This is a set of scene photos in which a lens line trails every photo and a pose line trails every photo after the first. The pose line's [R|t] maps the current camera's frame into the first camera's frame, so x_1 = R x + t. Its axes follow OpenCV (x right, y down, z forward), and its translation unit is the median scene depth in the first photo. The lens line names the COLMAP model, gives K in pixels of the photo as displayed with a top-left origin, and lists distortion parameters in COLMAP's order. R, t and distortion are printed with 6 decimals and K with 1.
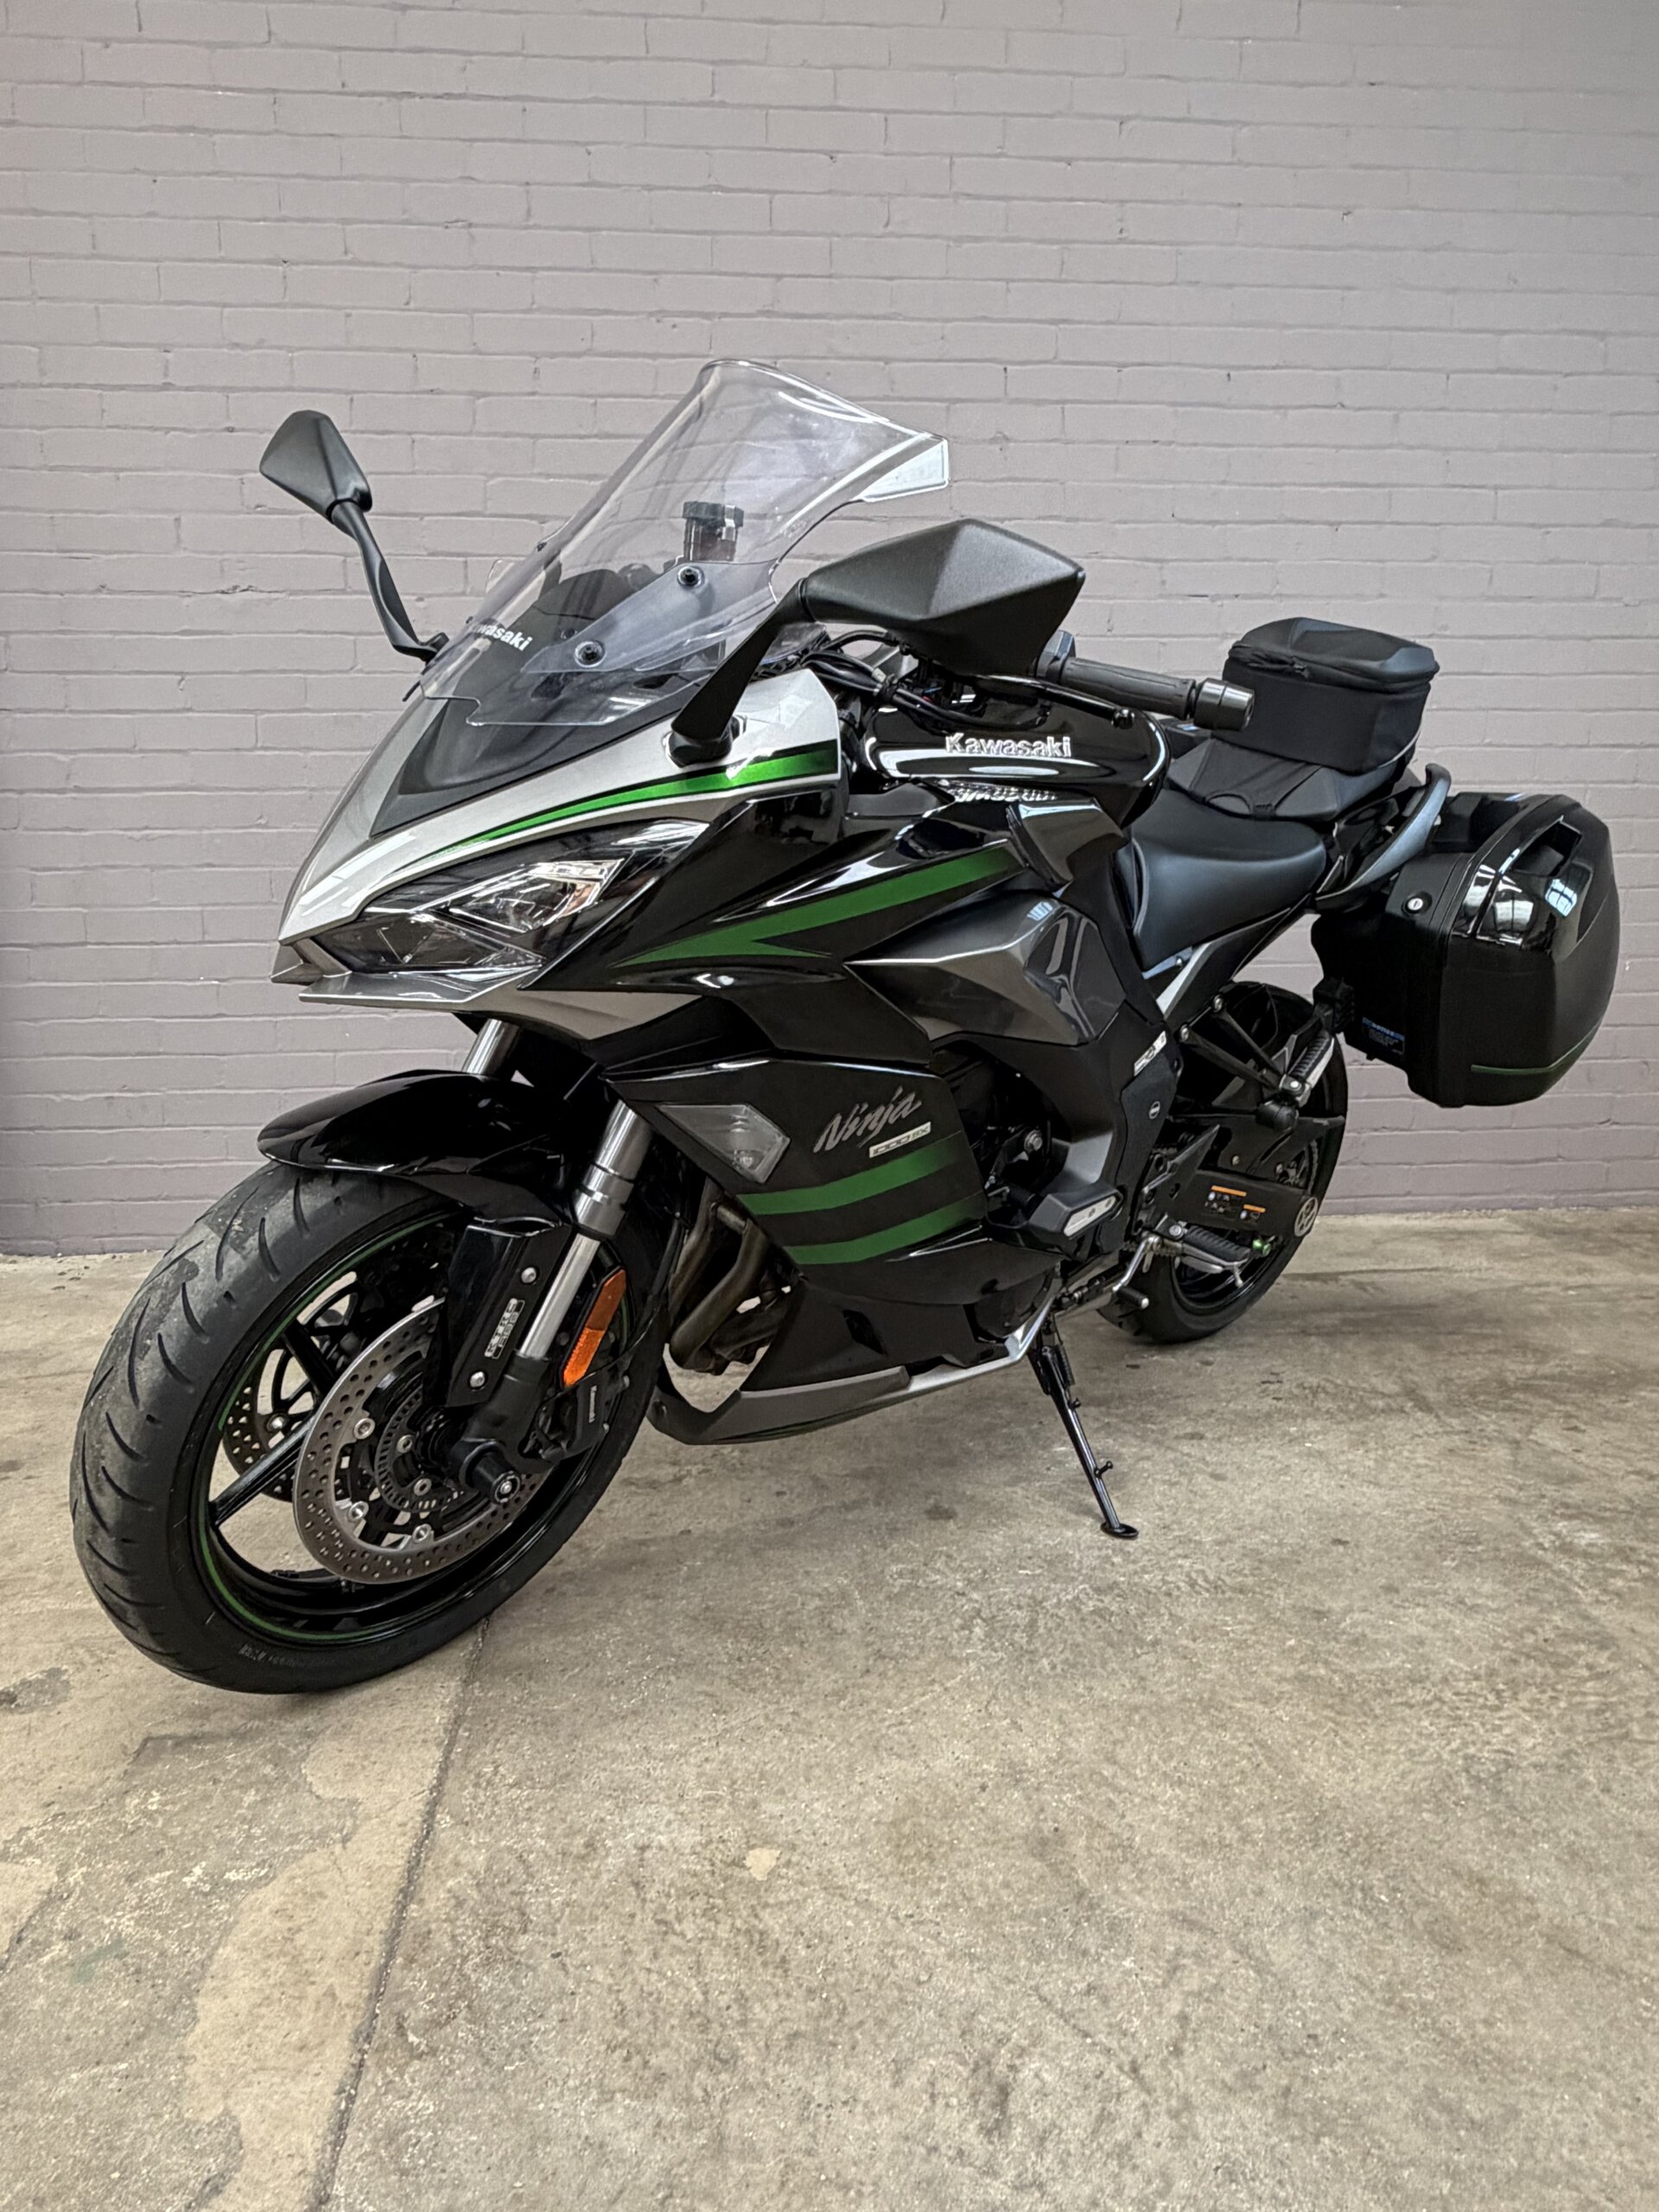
lens RADIAL K [[1437.7, 0, 825.3], [0, 1437.7, 1094.1], [0, 0, 1]] dist [-0.006349, 0.008720]
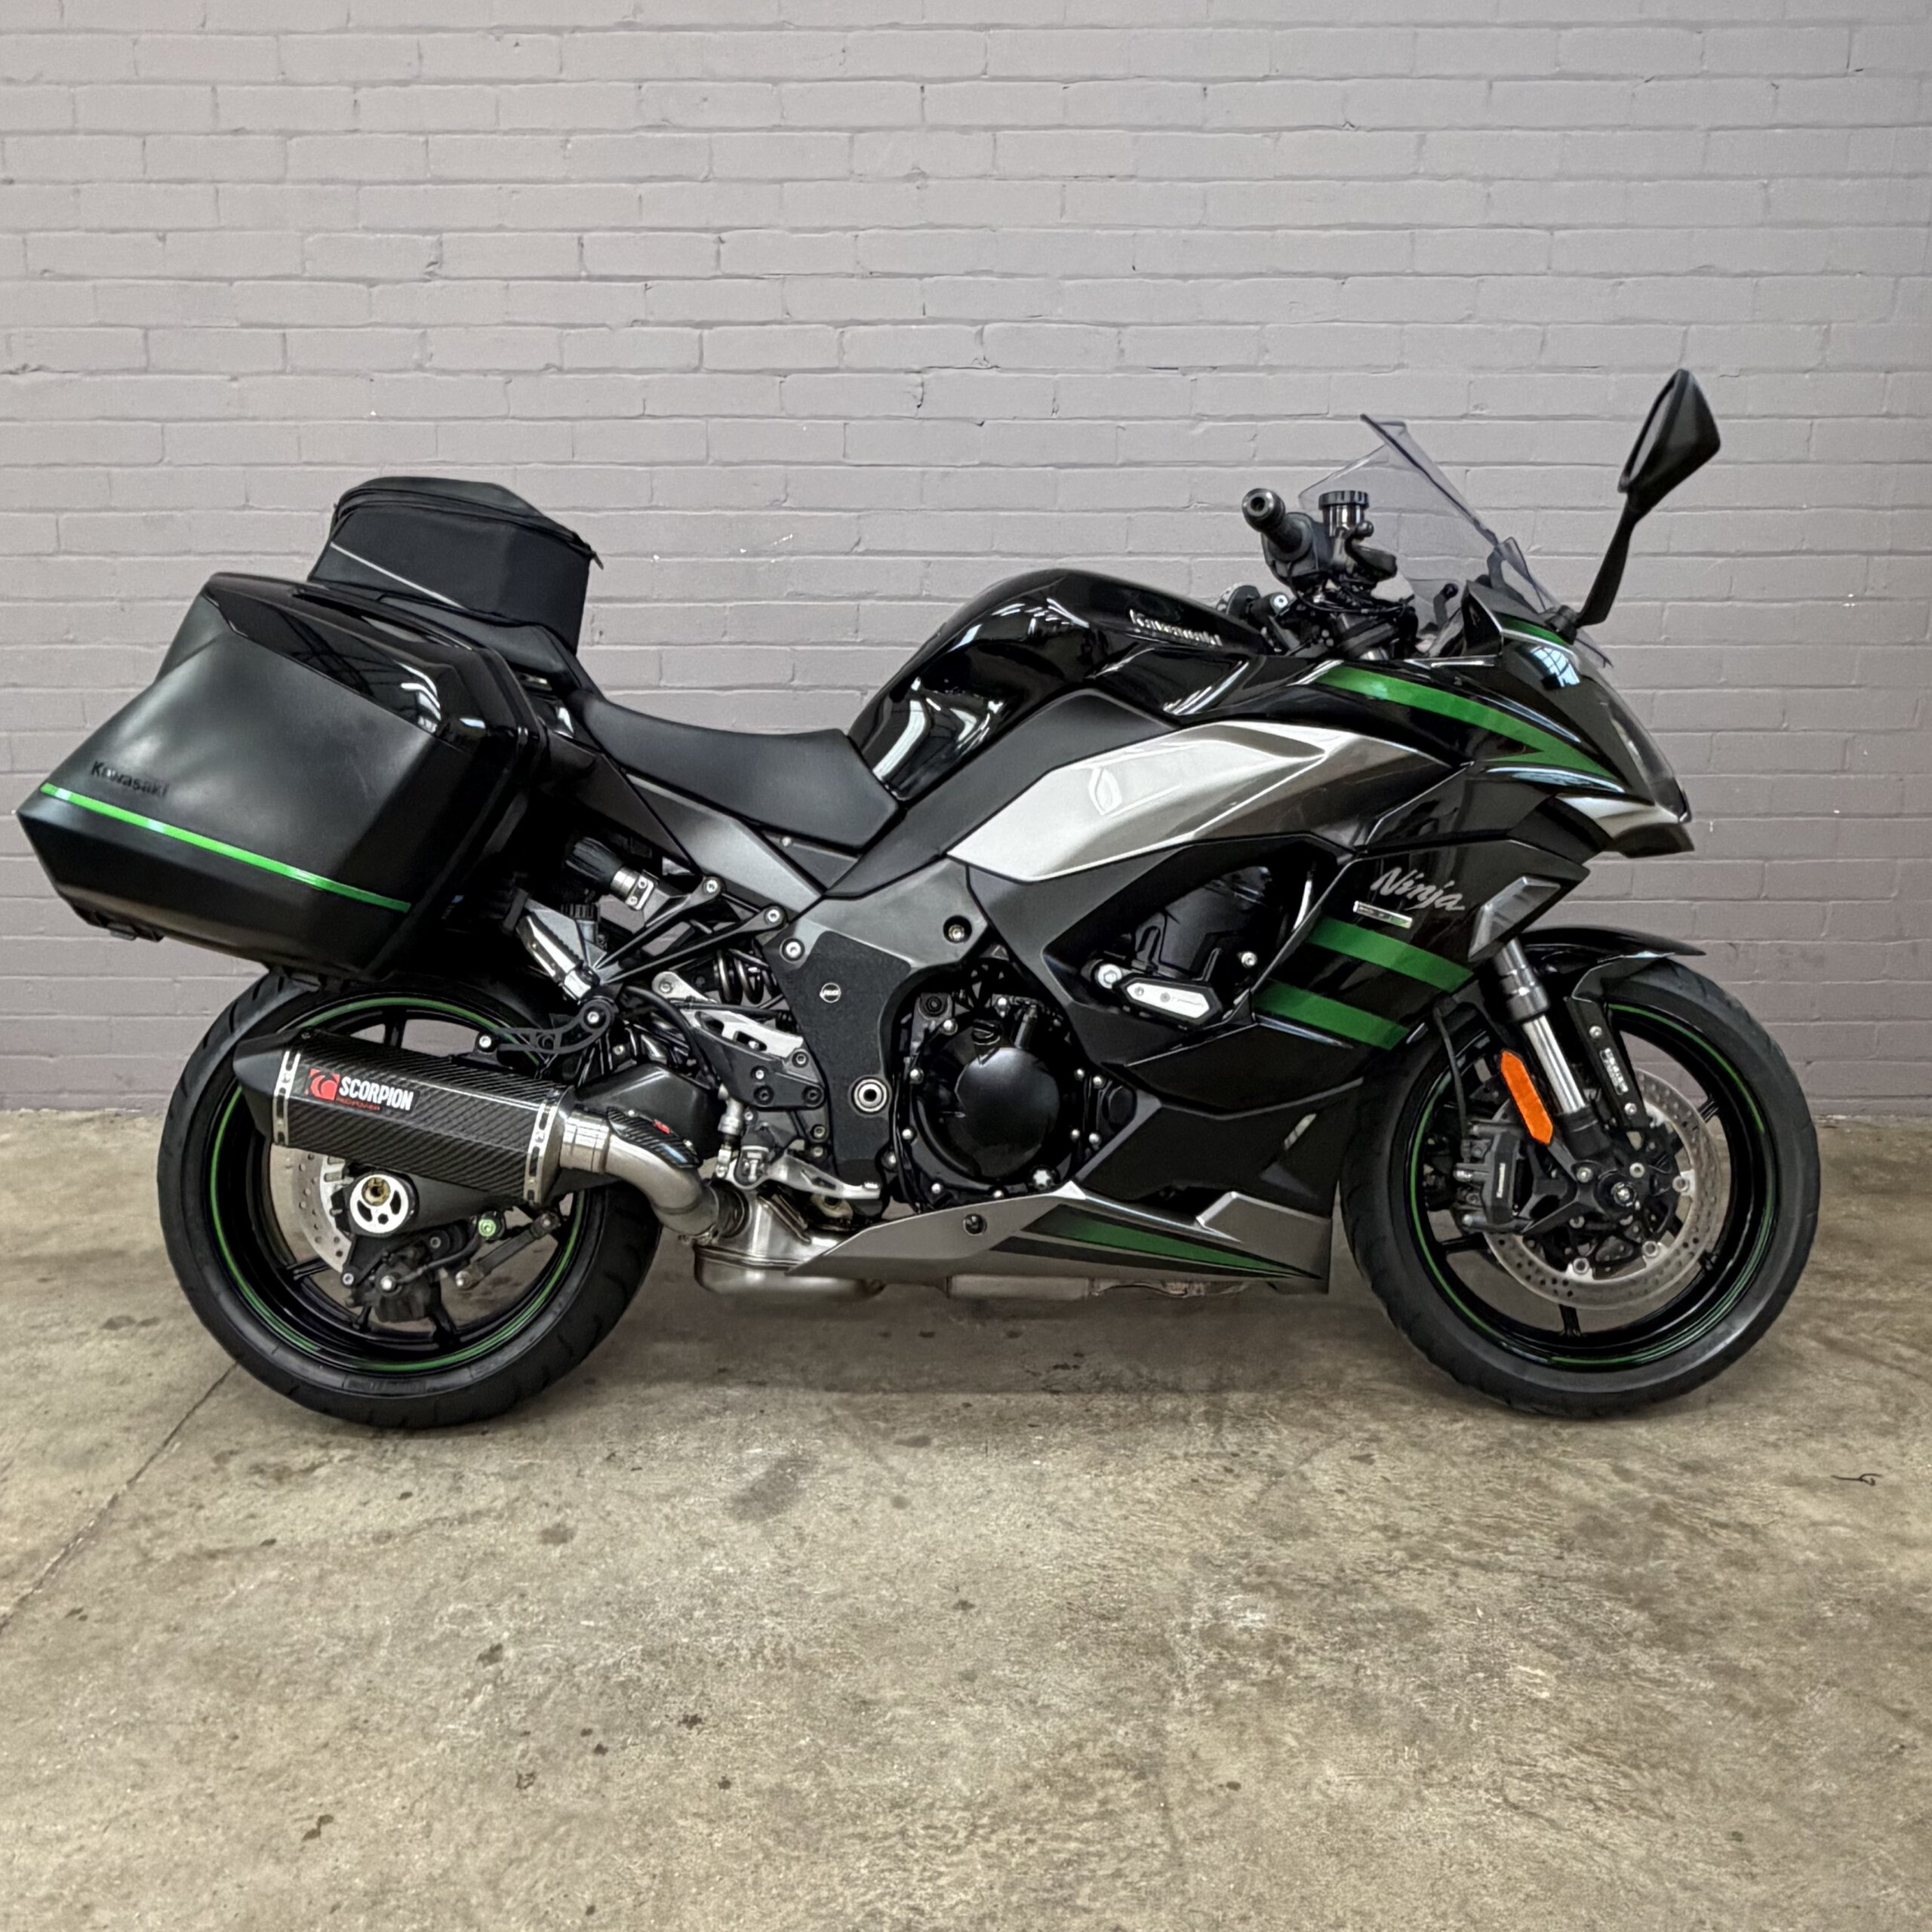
lens RADIAL K [[1729.5, 0, 964.0], [0, 1729.5, 951.7], [0, 0, 1]] dist [-0.005754, 0.008023]
pose [[0.995304, 0.032147, -0.091305, 0.371627], [-0.023991, 0.995737, 0.089063, -0.154032], [0.093779, -0.086454, 0.991832, -0.016658]]
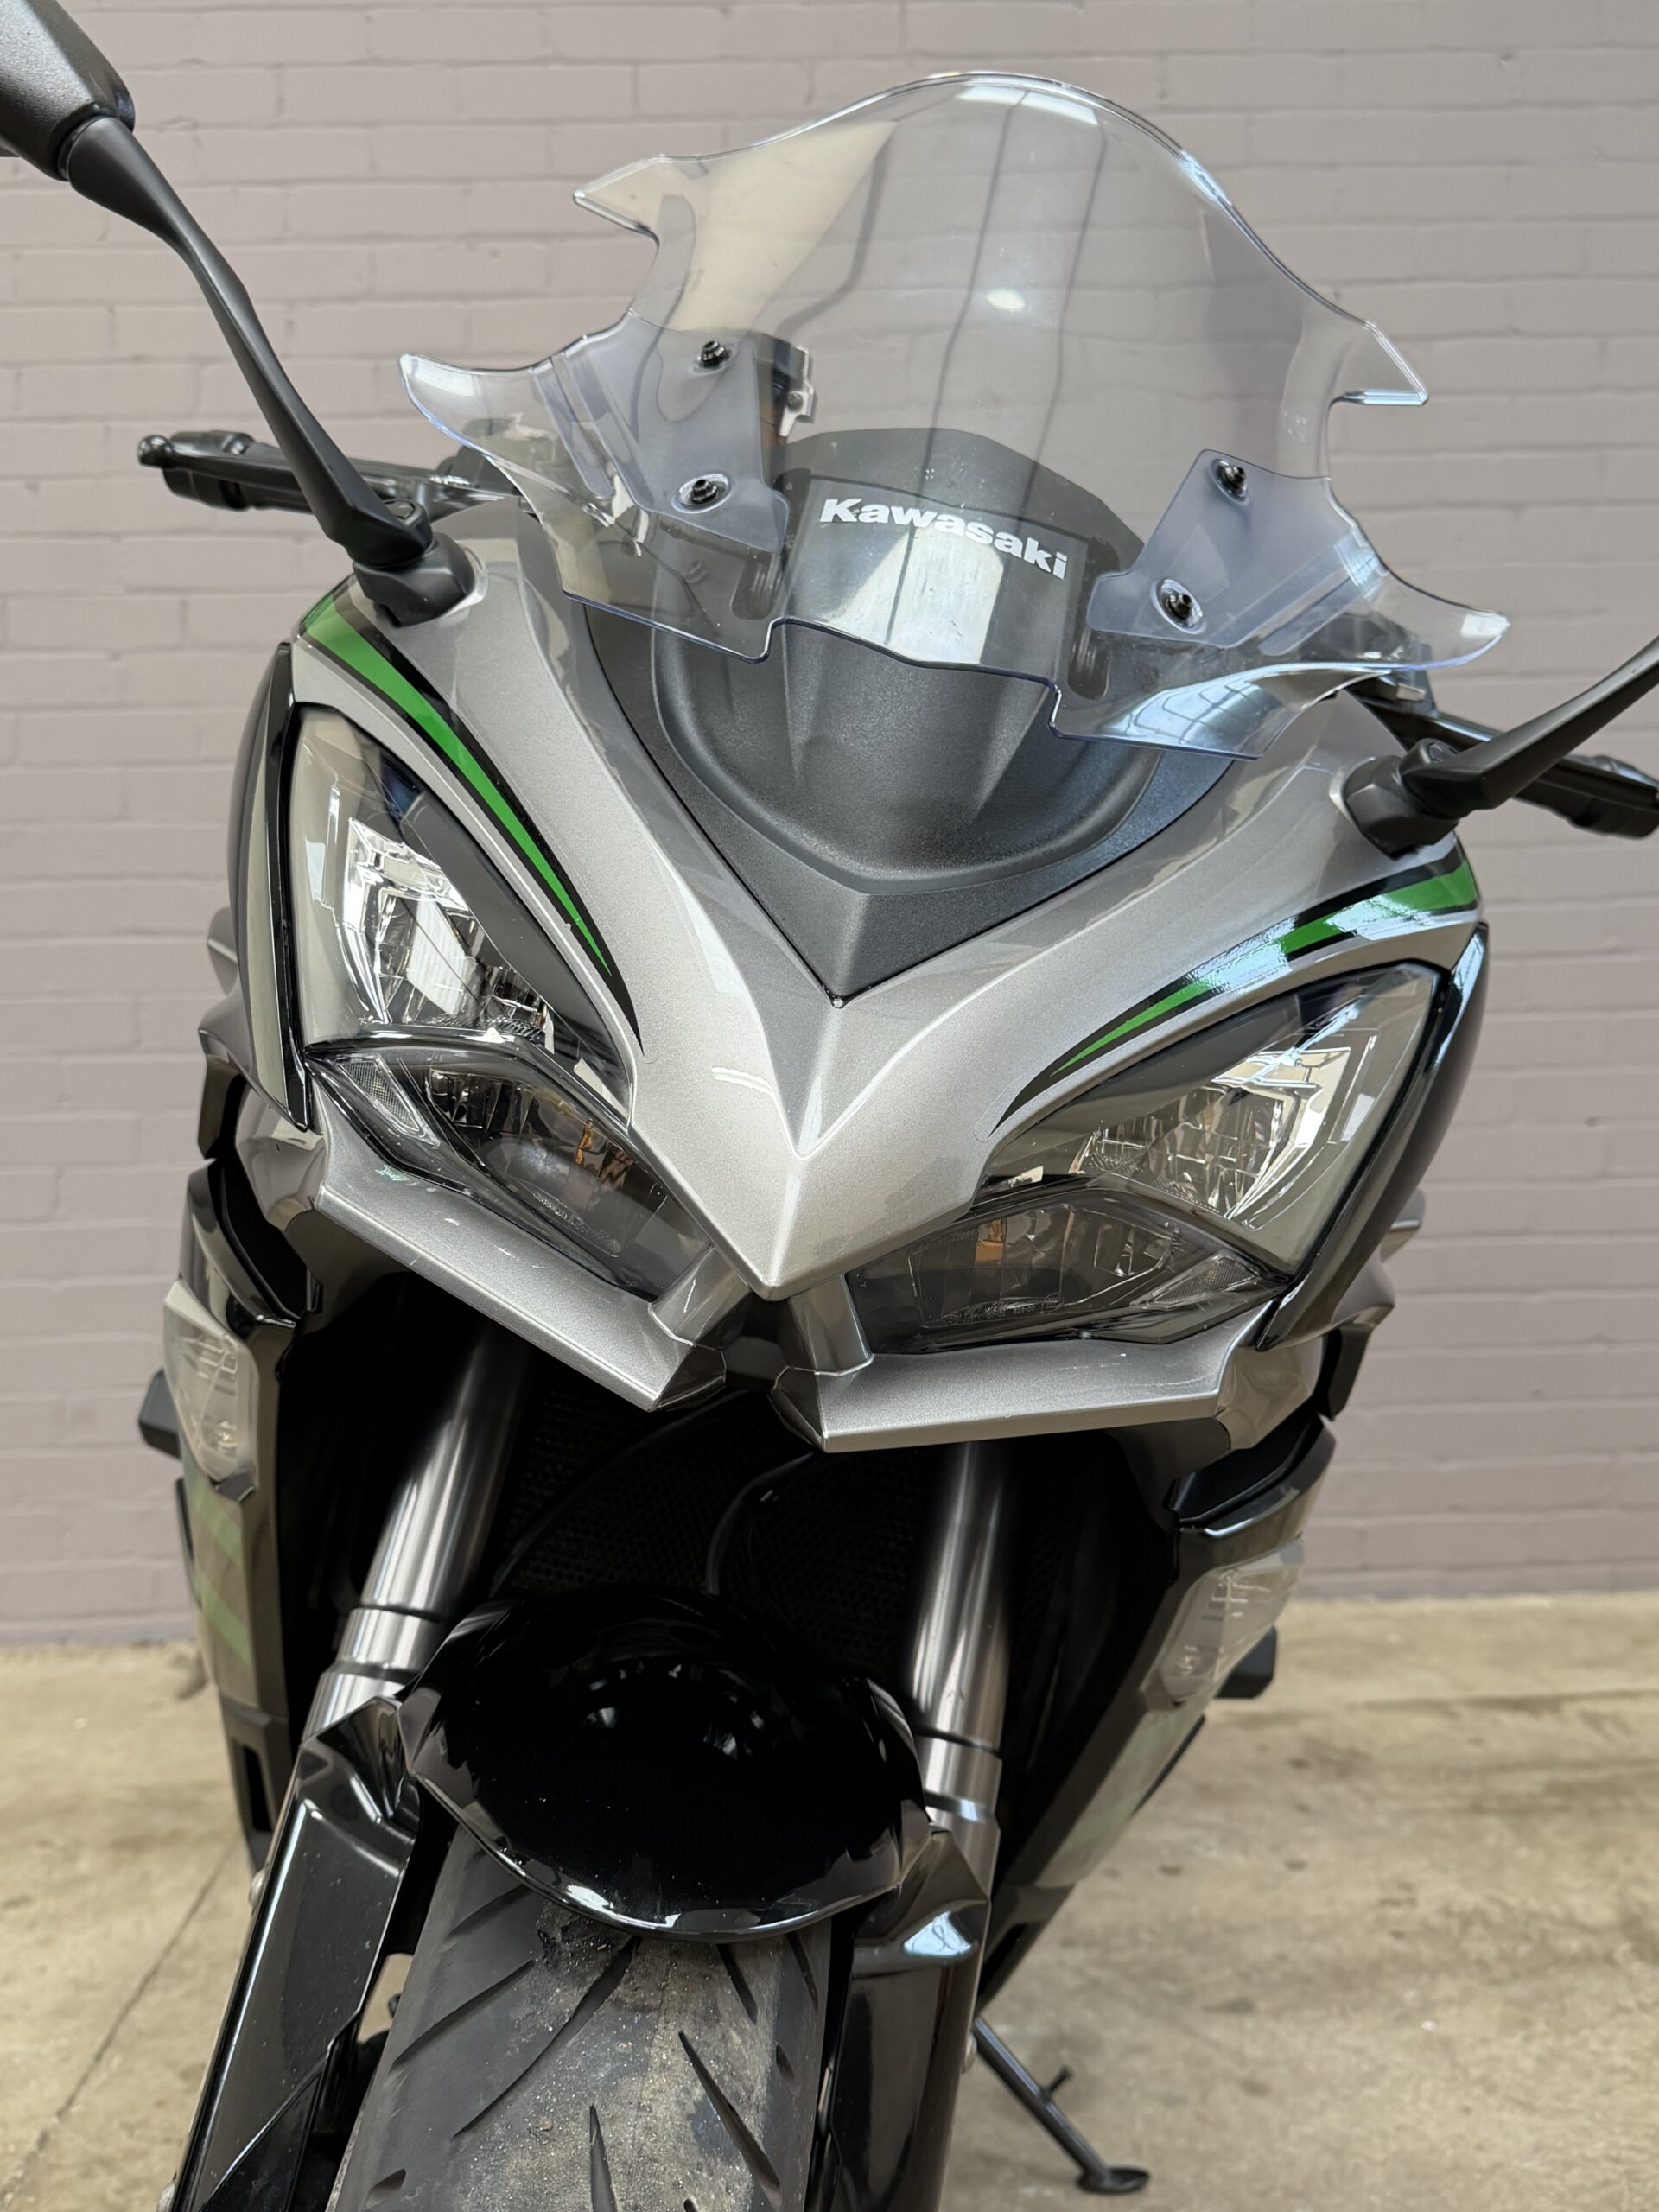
lens RADIAL K [[2165.0, 0, 829.1], [0, 2165.0, 1105.0], [0, 0, 1]] dist [-0.006602, 0.000000]
pose [[0.998312, -0.015177, -0.056067, 0.146309], [0.008322, 0.992673, -0.120542, -0.021450], [0.057486, 0.119871, 0.991124, 0.074530]]
